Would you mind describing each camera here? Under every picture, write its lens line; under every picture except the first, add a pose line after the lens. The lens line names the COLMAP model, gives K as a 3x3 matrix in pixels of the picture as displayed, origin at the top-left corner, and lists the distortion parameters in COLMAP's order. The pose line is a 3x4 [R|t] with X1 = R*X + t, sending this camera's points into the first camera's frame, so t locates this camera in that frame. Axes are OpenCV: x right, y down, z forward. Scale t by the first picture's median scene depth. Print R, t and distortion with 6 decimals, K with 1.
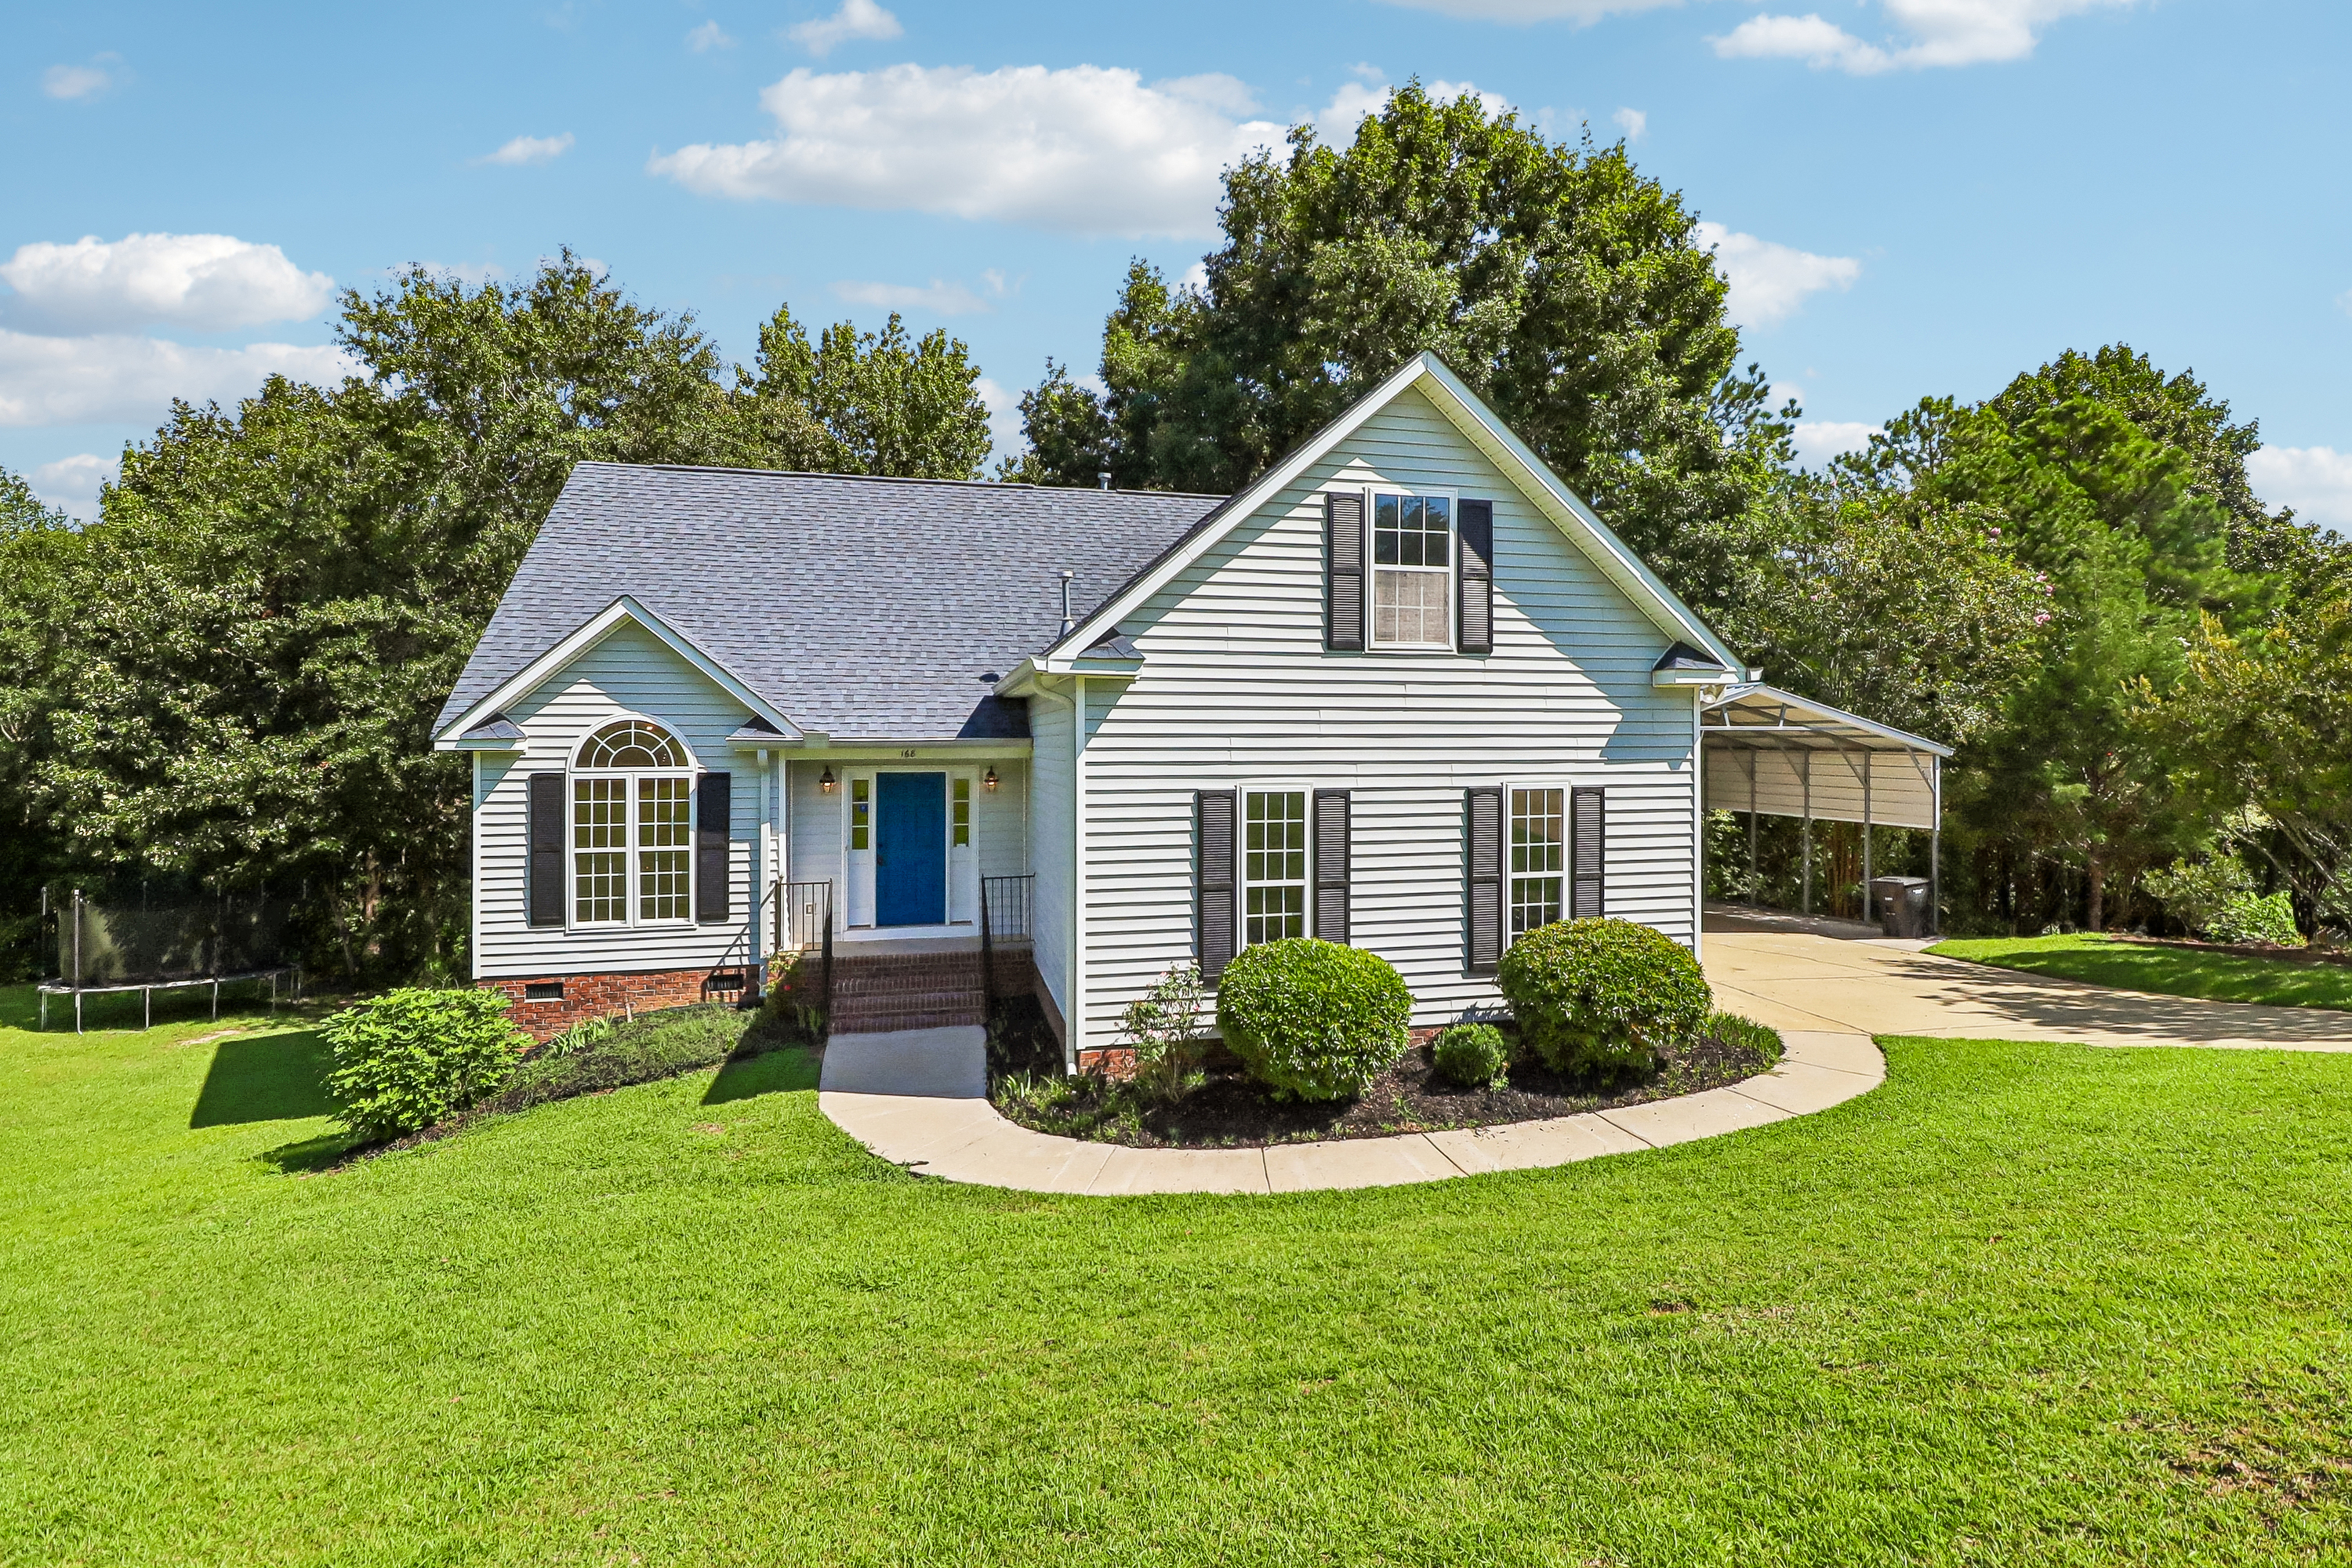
lens RADIAL K [[1052.6, 0, 1171.4], [0, 1052.6, 770.0], [0, 0, 1]] dist [0.004205, -0.014669]
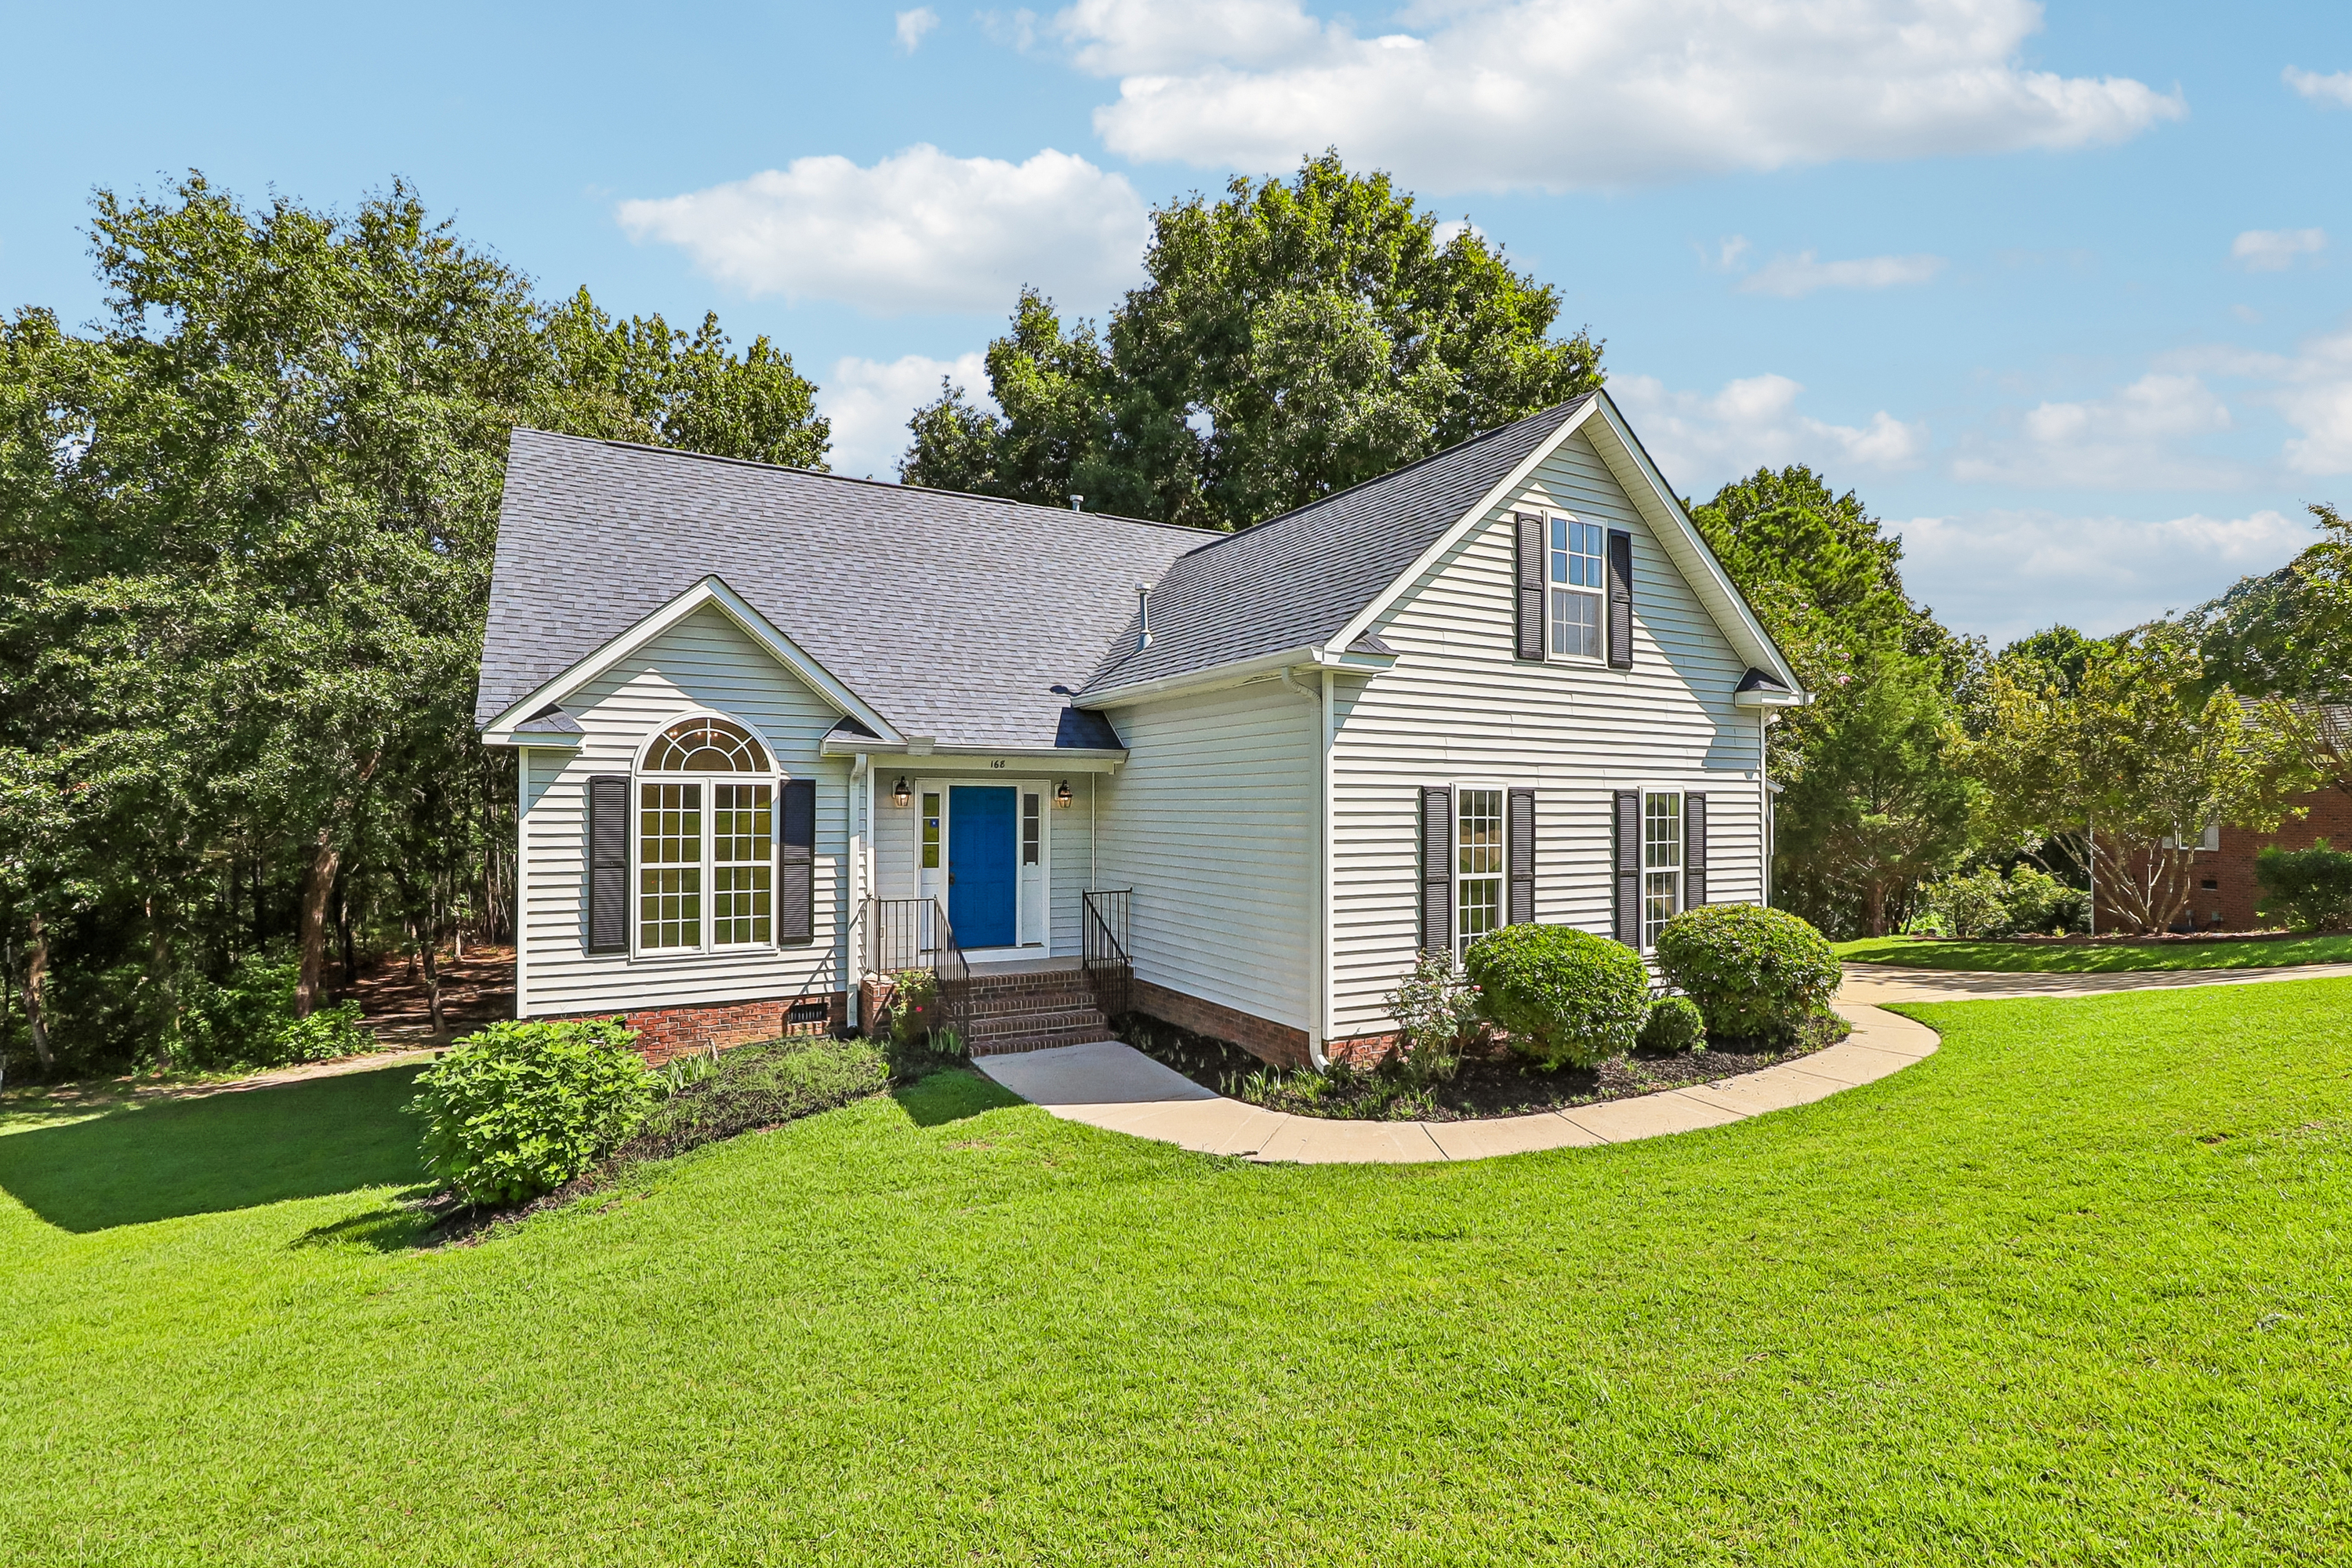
lens RADIAL K [[1063.1, 0, 1177.3], [0, 1063.1, 819.7], [0, 0, 1]] dist [0.001326, -0.008484]
pose [[0.964058, 0.001923, 0.265684, -0.373477], [0.001157, 0.999934, -0.011434, 0.048918], [-0.265689, 0.011331, 0.963992, 0.039532]]
